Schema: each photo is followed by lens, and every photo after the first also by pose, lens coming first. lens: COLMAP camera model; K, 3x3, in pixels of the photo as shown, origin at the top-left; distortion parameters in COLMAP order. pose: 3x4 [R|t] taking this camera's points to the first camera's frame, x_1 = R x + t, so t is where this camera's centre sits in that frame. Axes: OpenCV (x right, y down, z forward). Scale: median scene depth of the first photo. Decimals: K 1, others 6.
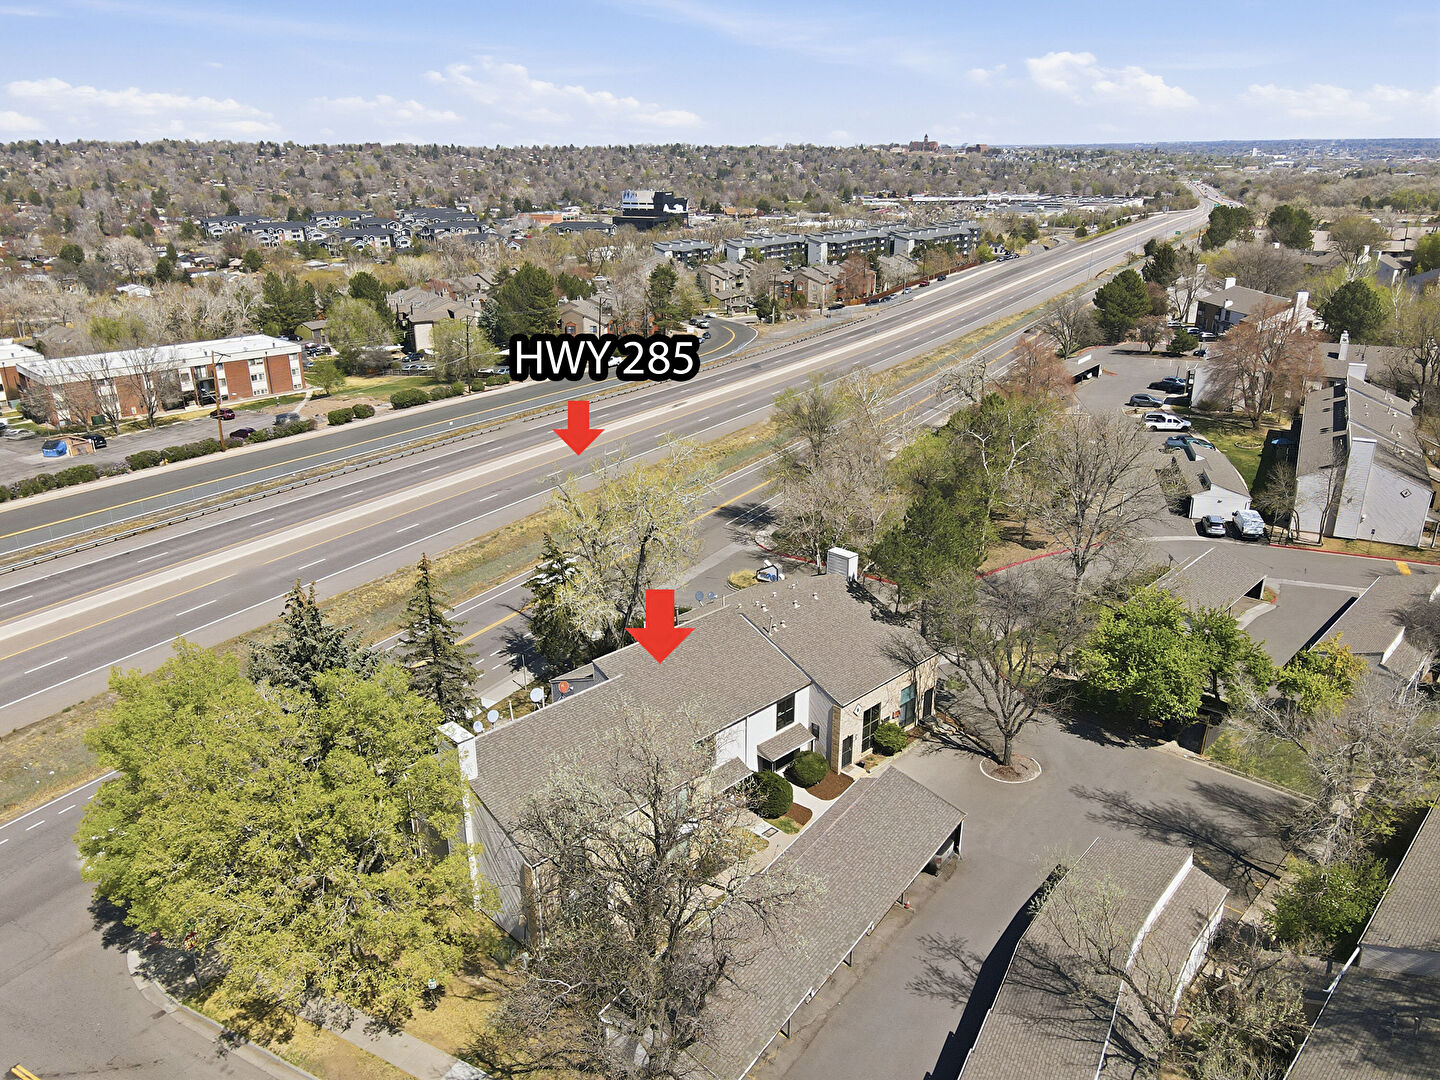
lens RADIAL K [[1062.2, 0, 720.0], [0, 1062.2, 540.0], [0, 0, 1]] dist [-0.003775, 0.032307]
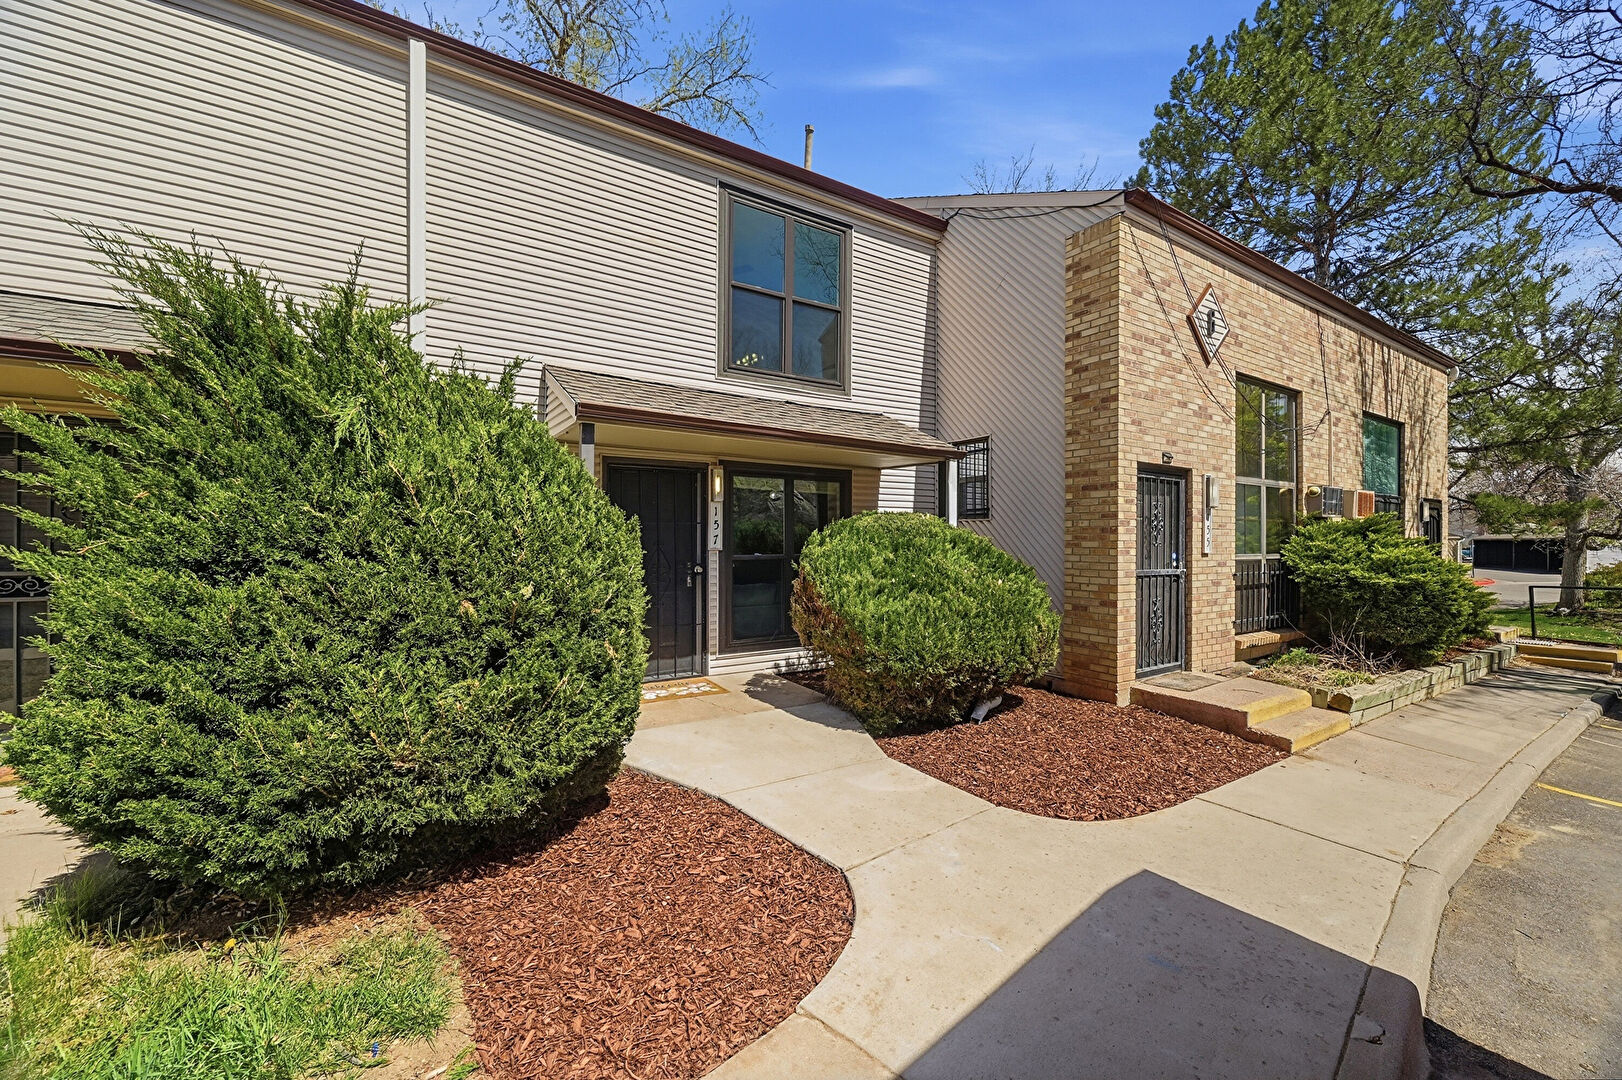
lens RADIAL K [[647.4, 0, 821.3], [0, 647.4, 539.8], [0, 0, 1]] dist [0.001526, 0.000025]
pose [[0.979247, 0.002260, -0.202660, 0.032108], [-0.073182, 0.936416, -0.343175, 0.085306], [0.188999, 0.350884, 0.917148, 0.326963]]
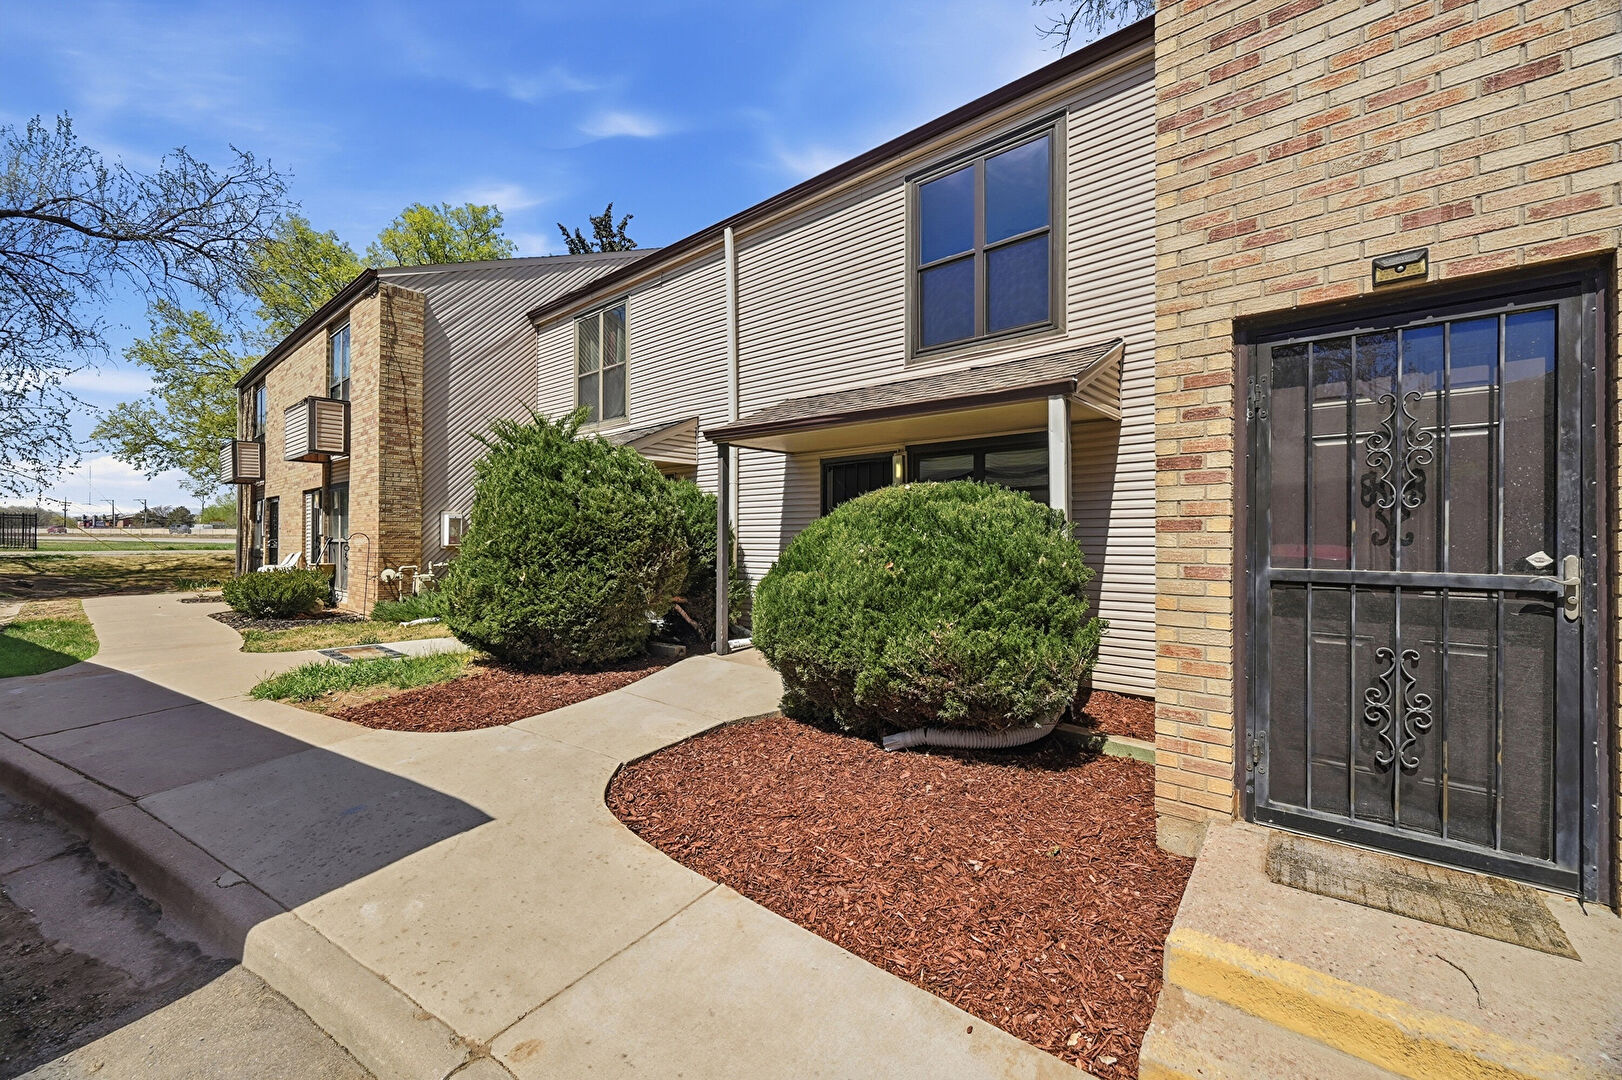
lens RADIAL K [[641.6, 0, 819.1], [0, 641.6, 539.1], [0, 0, 1]] dist [-0.001414, -0.000074]
pose [[0.085036, -0.002302, -0.996375, 0.056058], [-0.352455, 0.935273, -0.032241, 0.076948], [0.931957, 0.353920, 0.078721, 0.352294]]
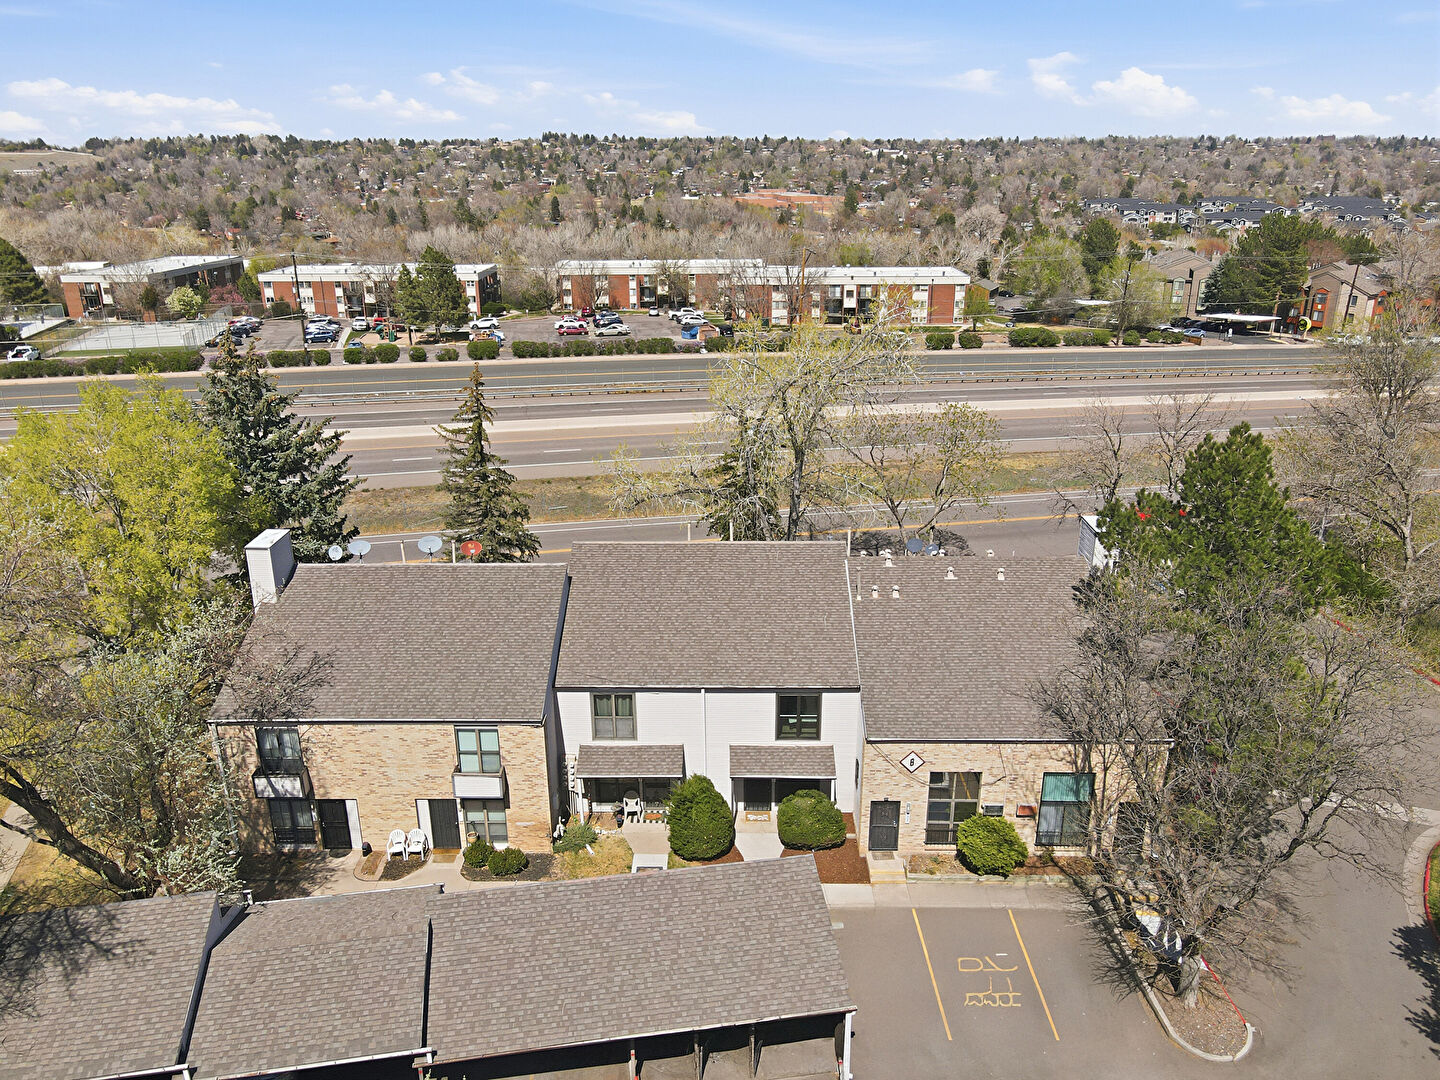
lens RADIAL K [[1062.2, 0, 720.0], [0, 1062.2, 540.0], [0, 0, 1]] dist [-0.003775, 0.032307]
pose [[0.696322, 0.245628, -0.674390, 0.148043], [-0.246745, 0.964270, 0.096439, 0.006492], [0.673982, 0.099250, 0.732050, 0.184932]]
